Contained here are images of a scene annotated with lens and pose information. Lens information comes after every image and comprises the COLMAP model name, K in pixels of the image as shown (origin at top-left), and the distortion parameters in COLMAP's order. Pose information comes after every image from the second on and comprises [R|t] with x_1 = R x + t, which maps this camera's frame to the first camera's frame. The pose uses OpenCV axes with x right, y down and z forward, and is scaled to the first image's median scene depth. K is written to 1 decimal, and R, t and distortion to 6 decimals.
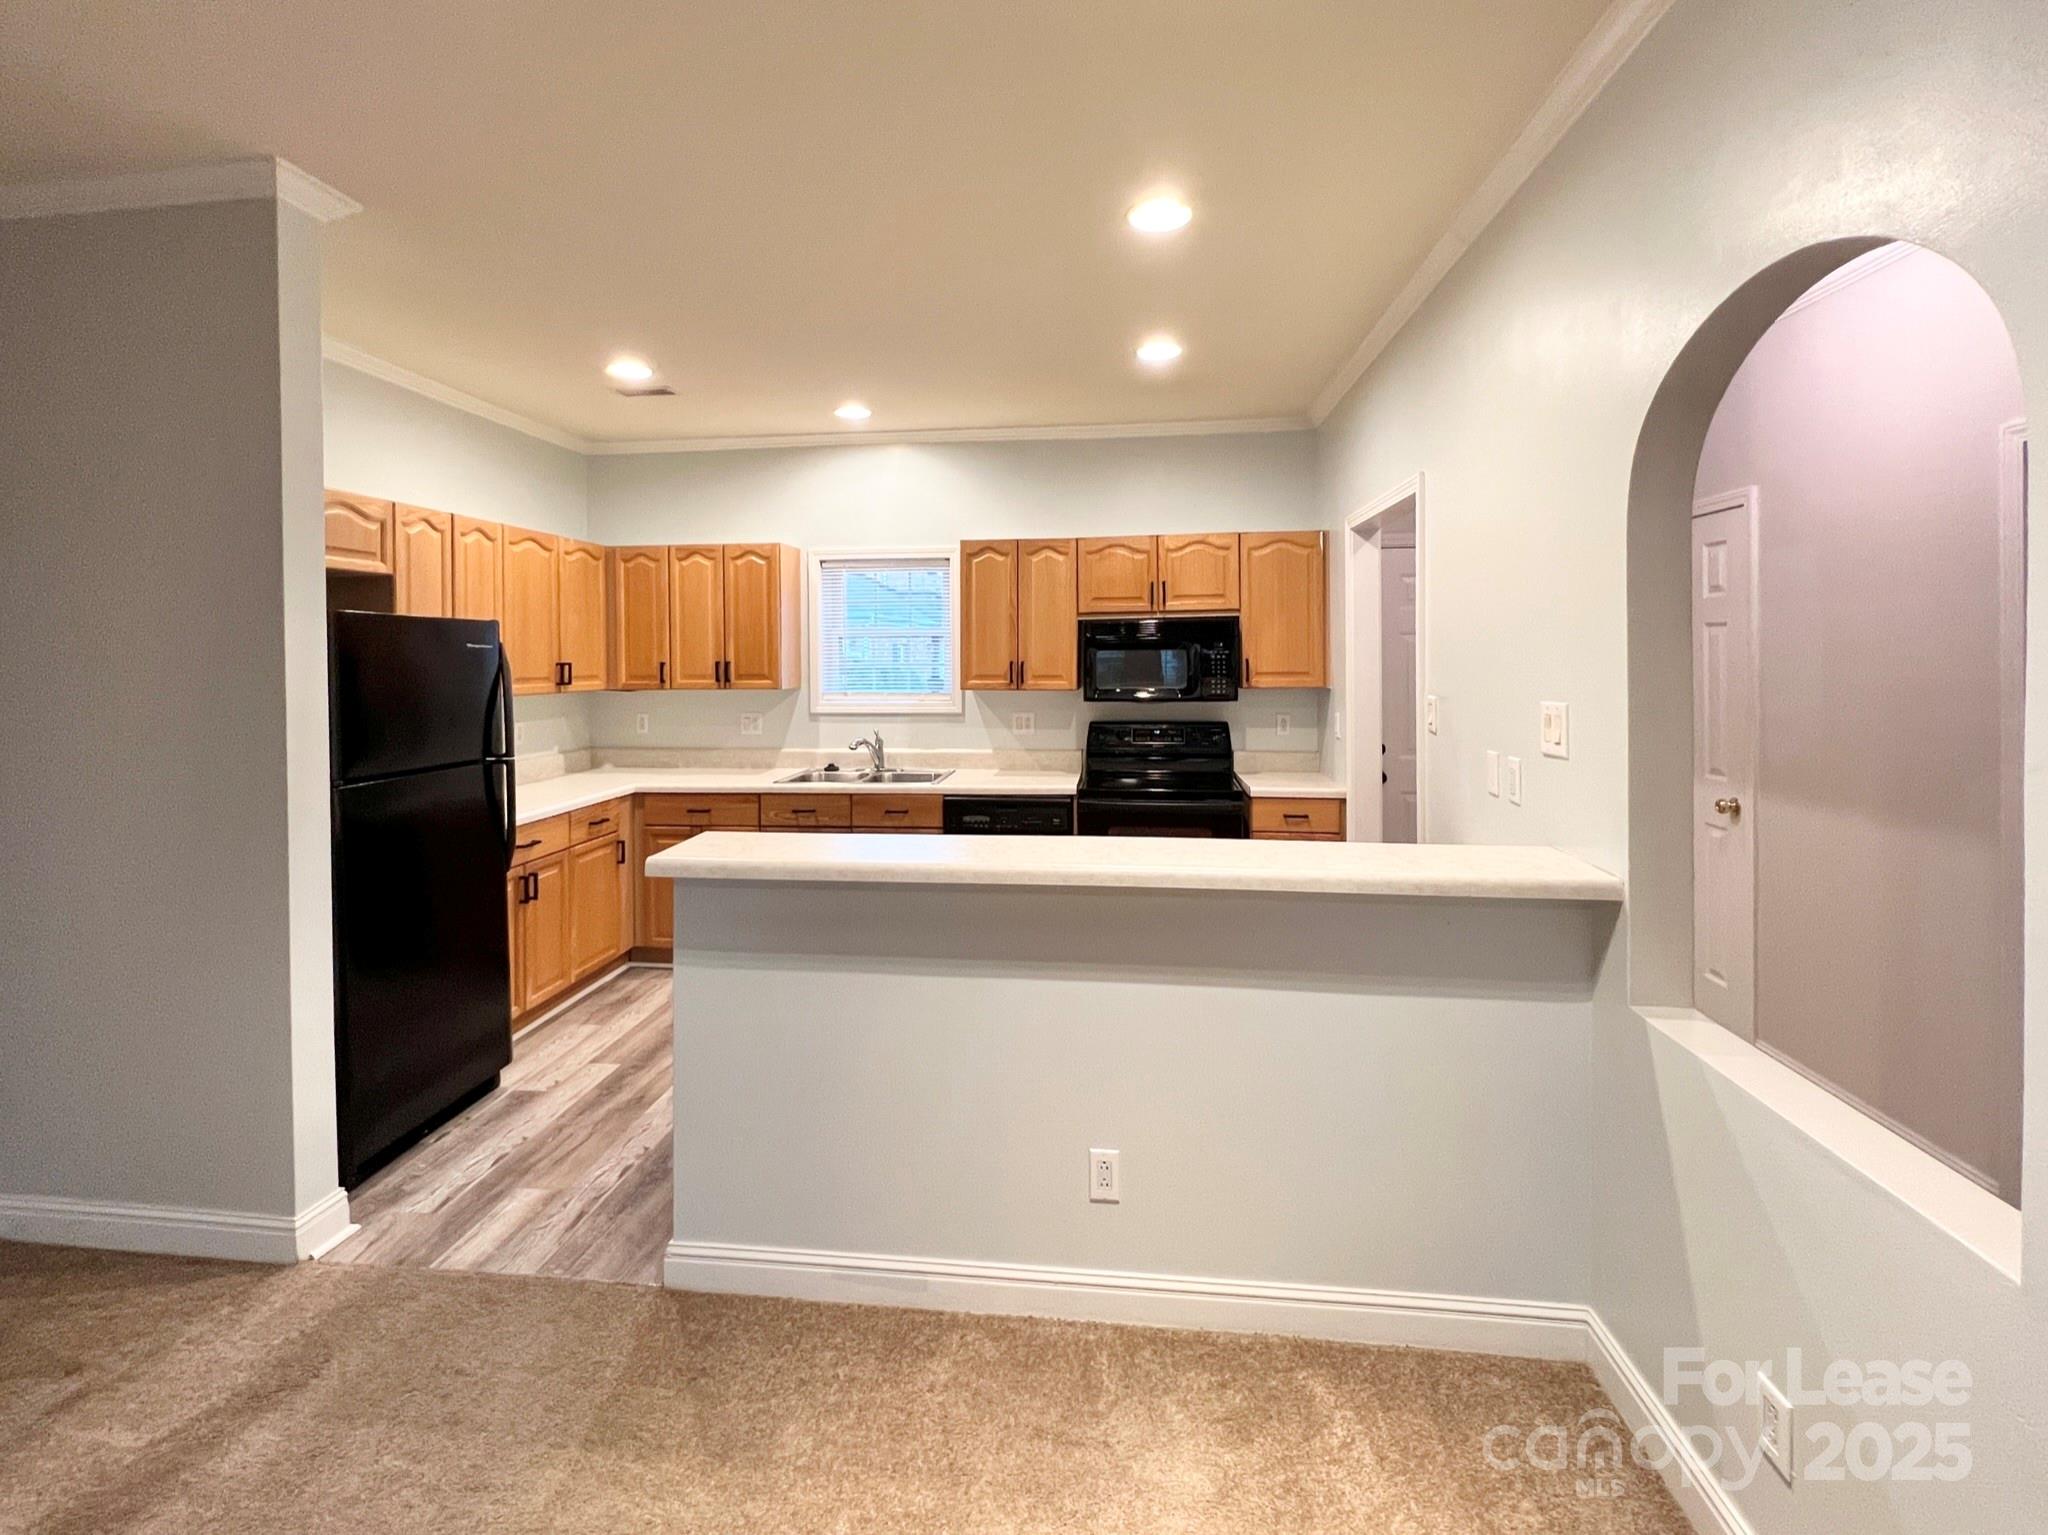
lens RADIAL K [[893.3, 0, 1006.5], [0, 893.3, 667.5], [0, 0, 1]] dist [-0.000388, 0.000095]
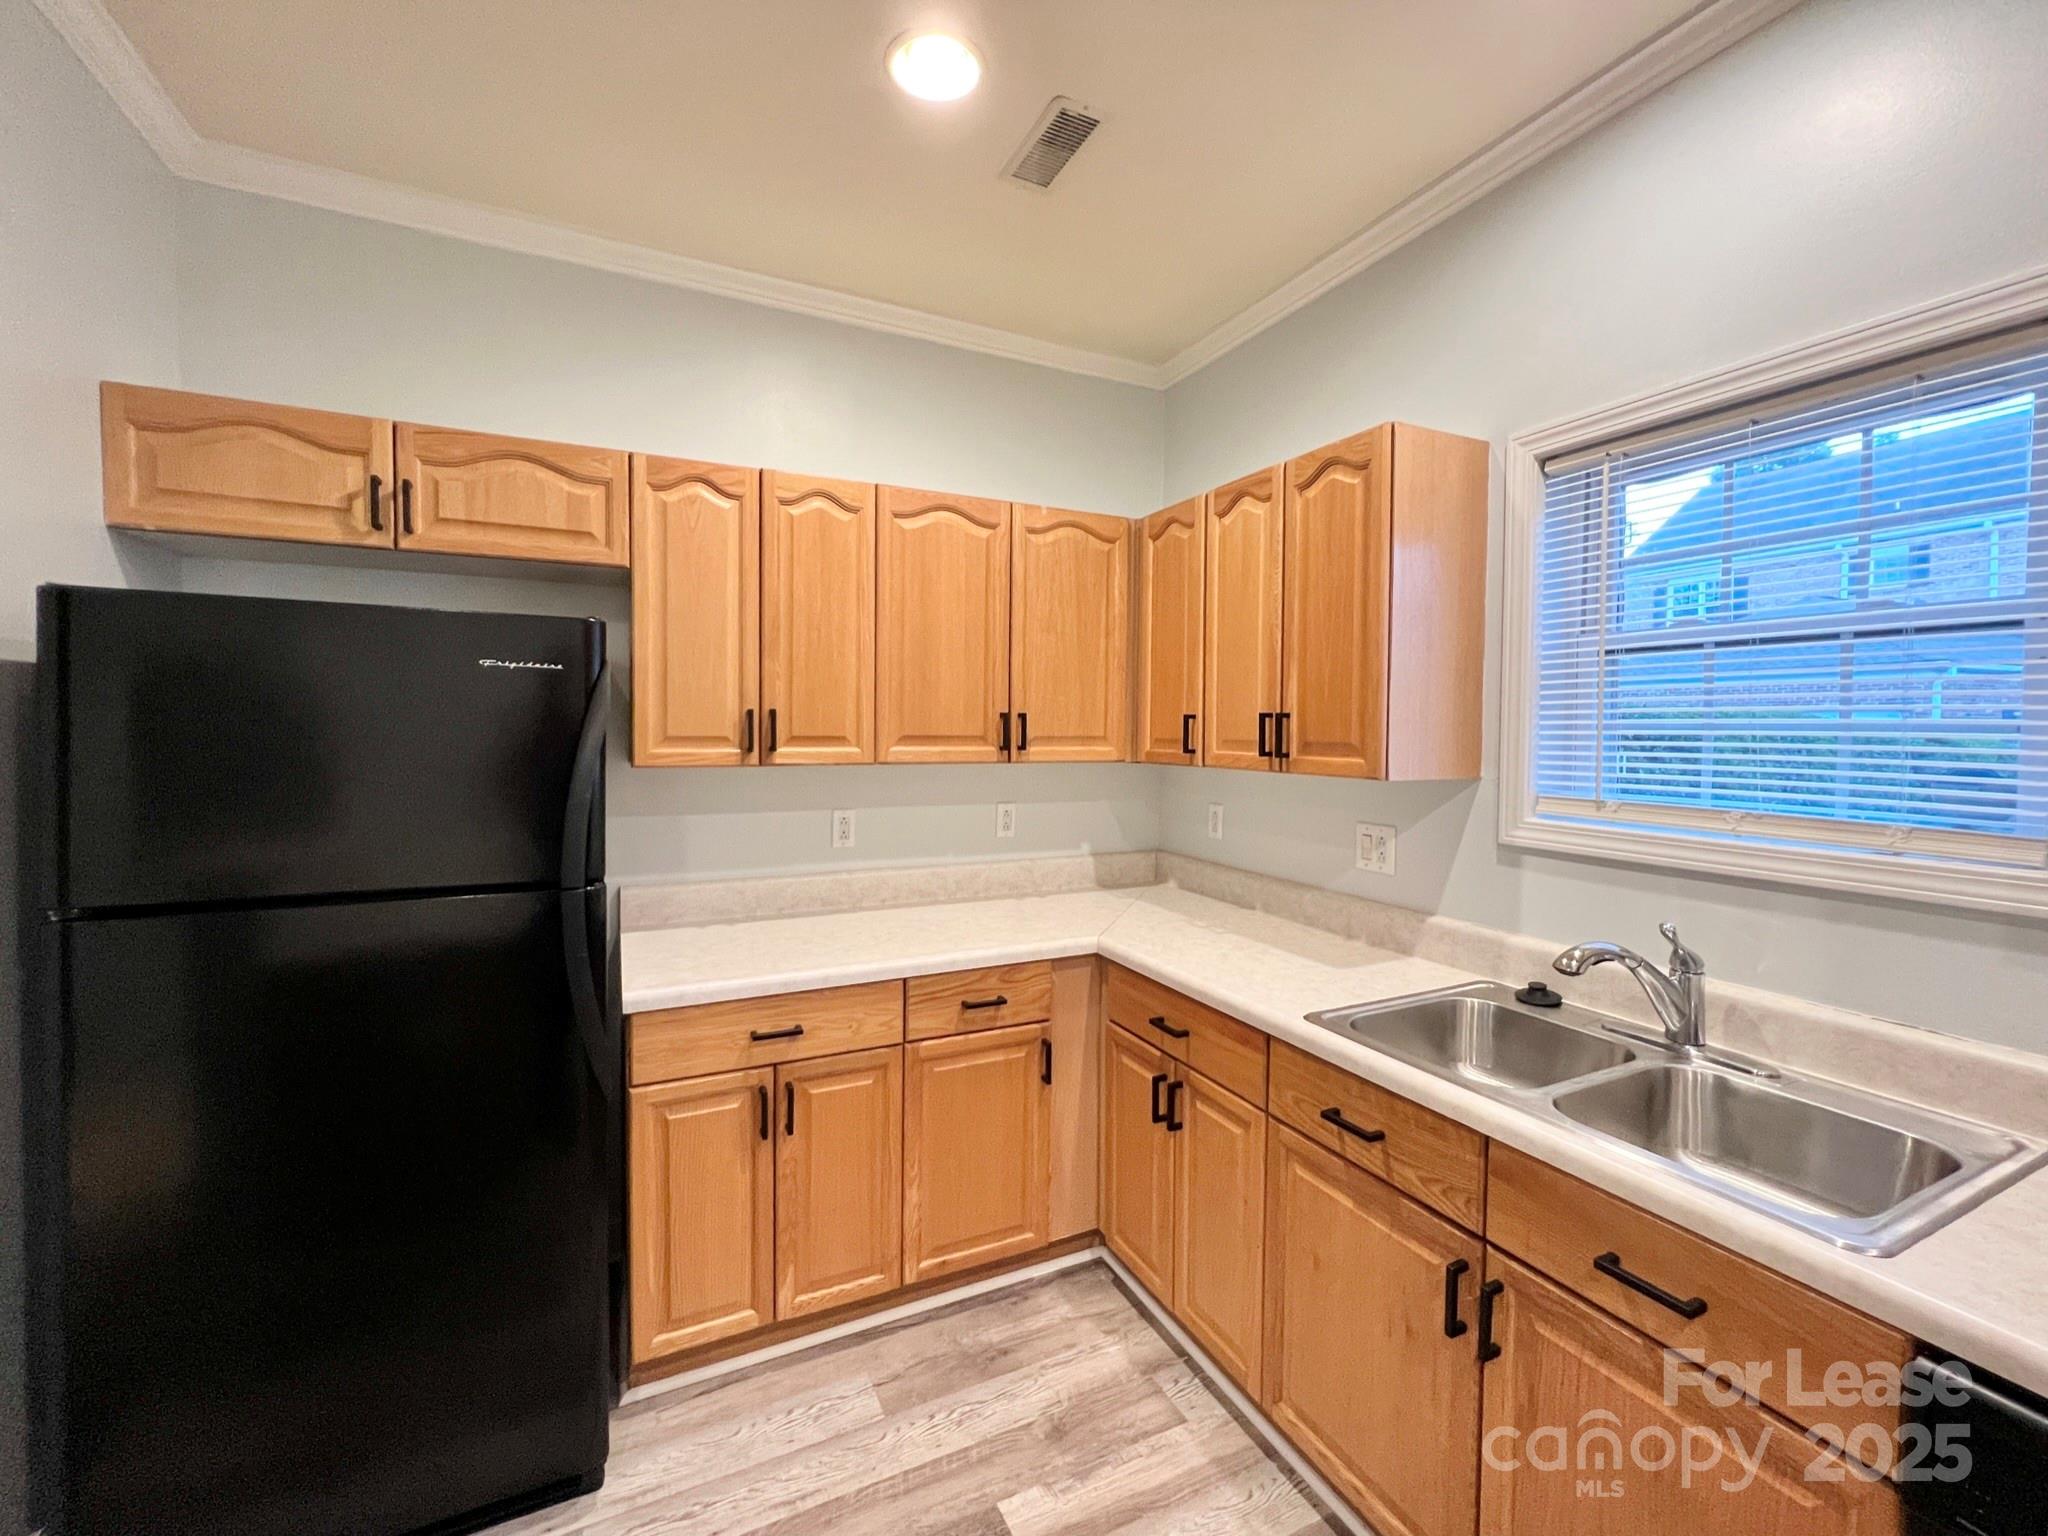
lens RADIAL K [[828.9, 0, 1017.4], [0, 828.9, 750.3], [0, 0, 1]] dist [0.000534, 0.000320]
pose [[0.531408, 0.037157, -0.846301, -0.020759], [-0.021770, 0.999307, 0.030204, 0.002546], [0.846837, 0.002373, 0.531848, 0.678303]]
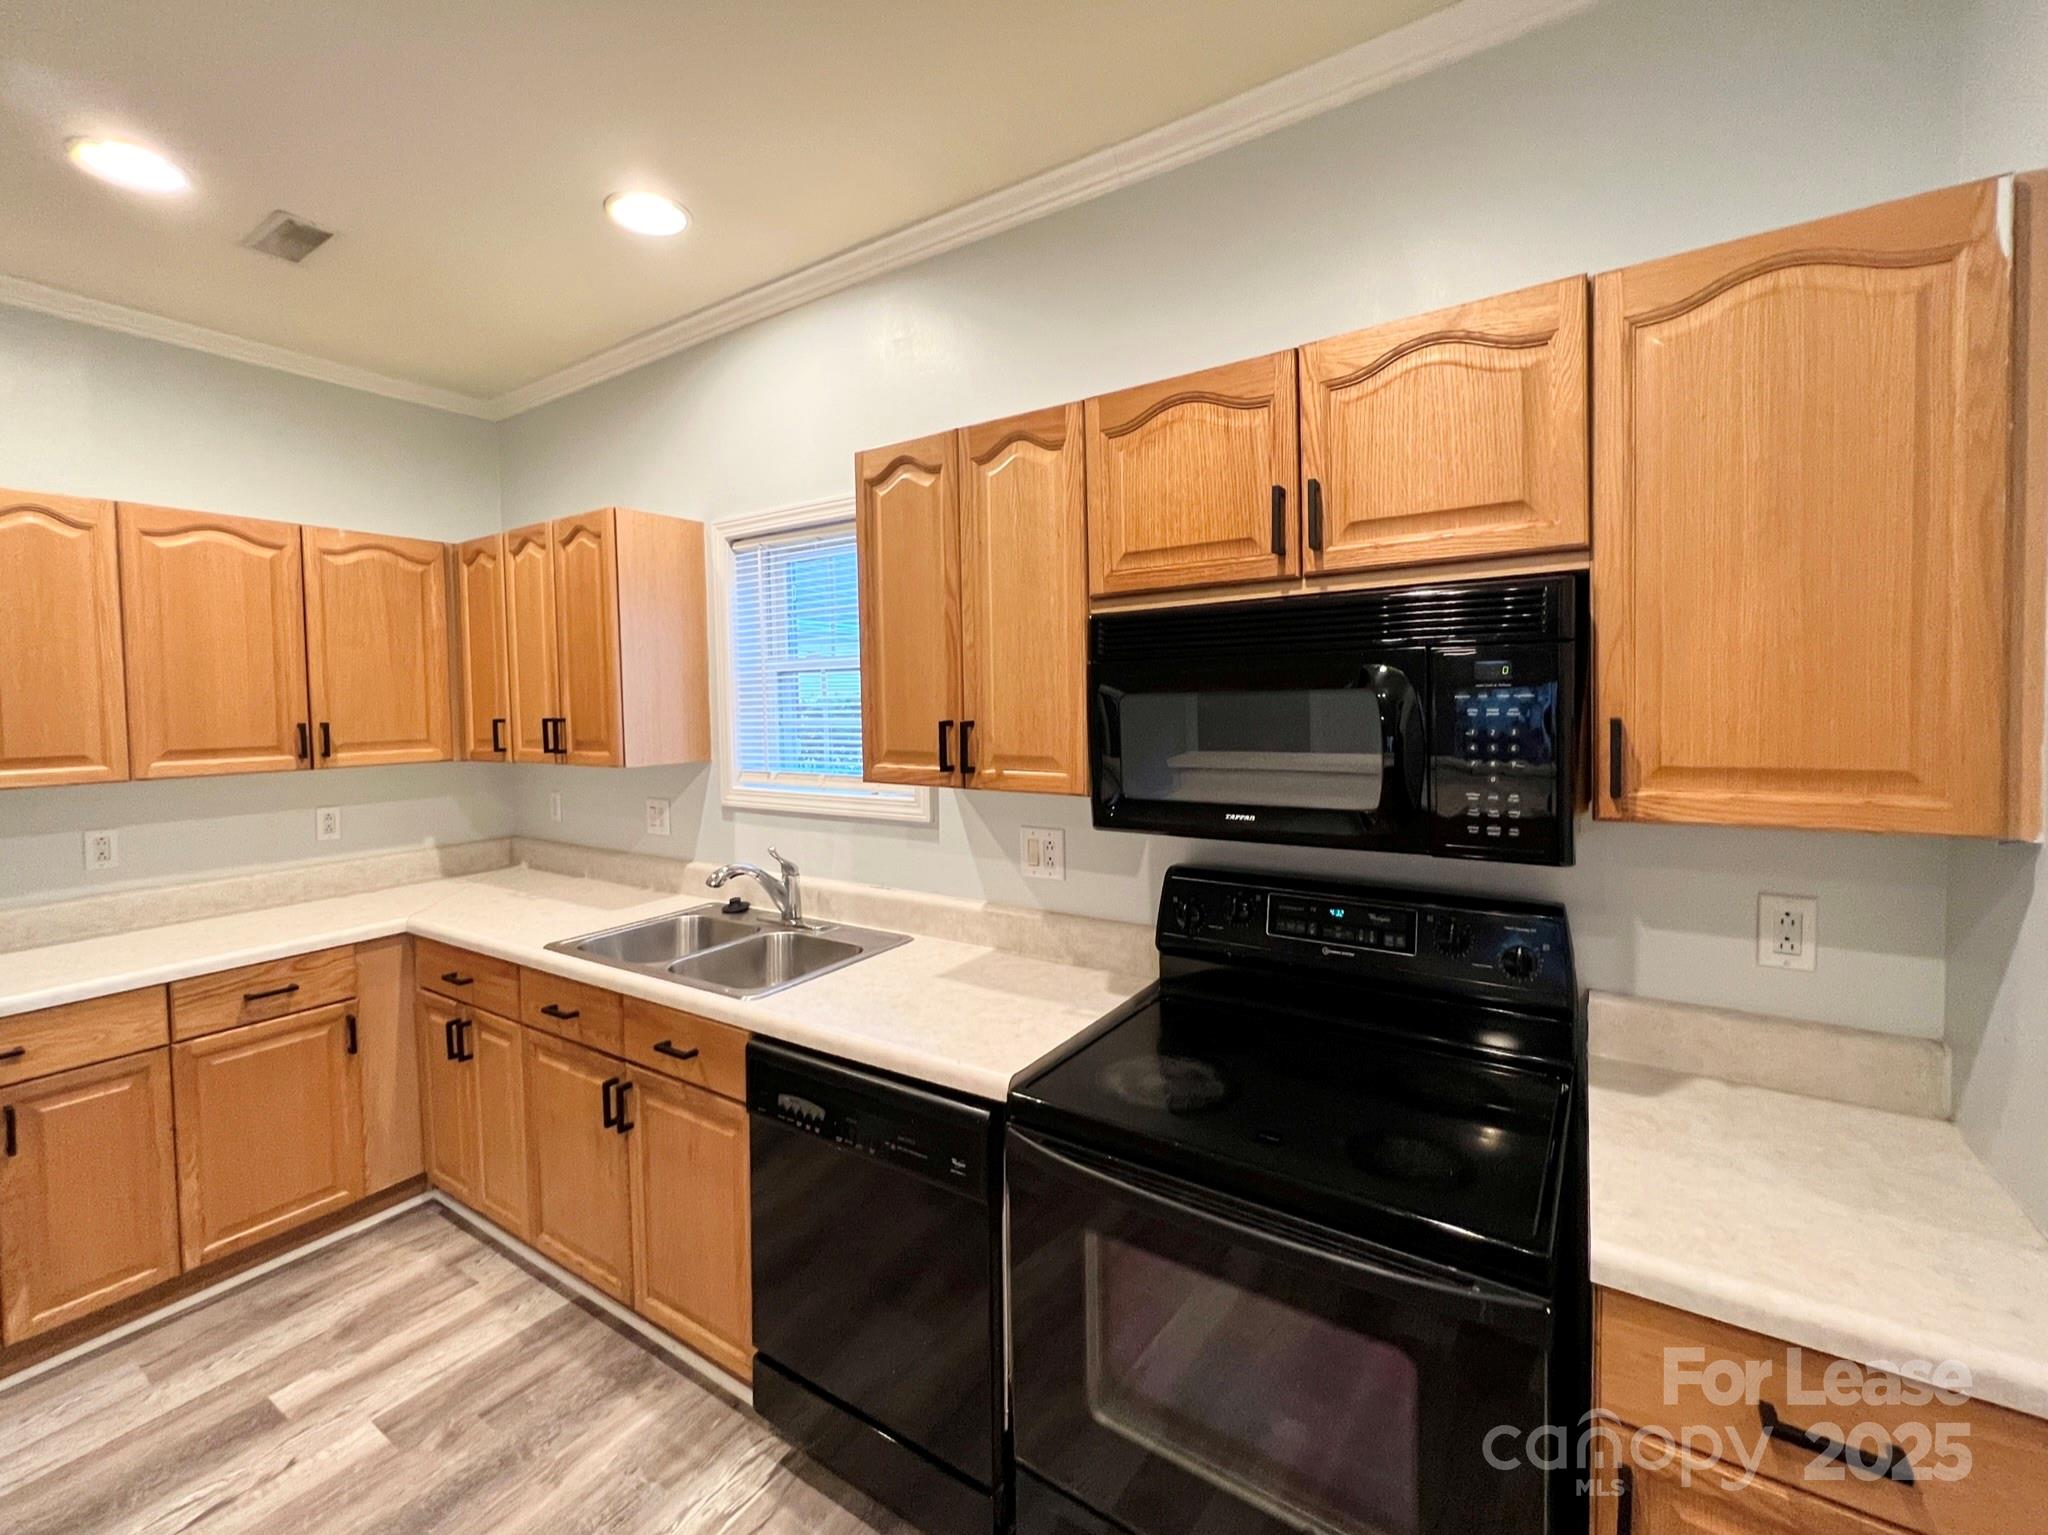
lens RADIAL K [[852.5, 0, 1000.0], [0, 852.5, 728.8], [0, 0, 1]] dist [-0.000897, 0.000695]
pose [[0.889476, 0.007366, -0.456923, 0.214134], [0.007077, 0.999528, 0.029890, -0.015416], [0.456928, -0.029820, 0.889004, 0.654275]]
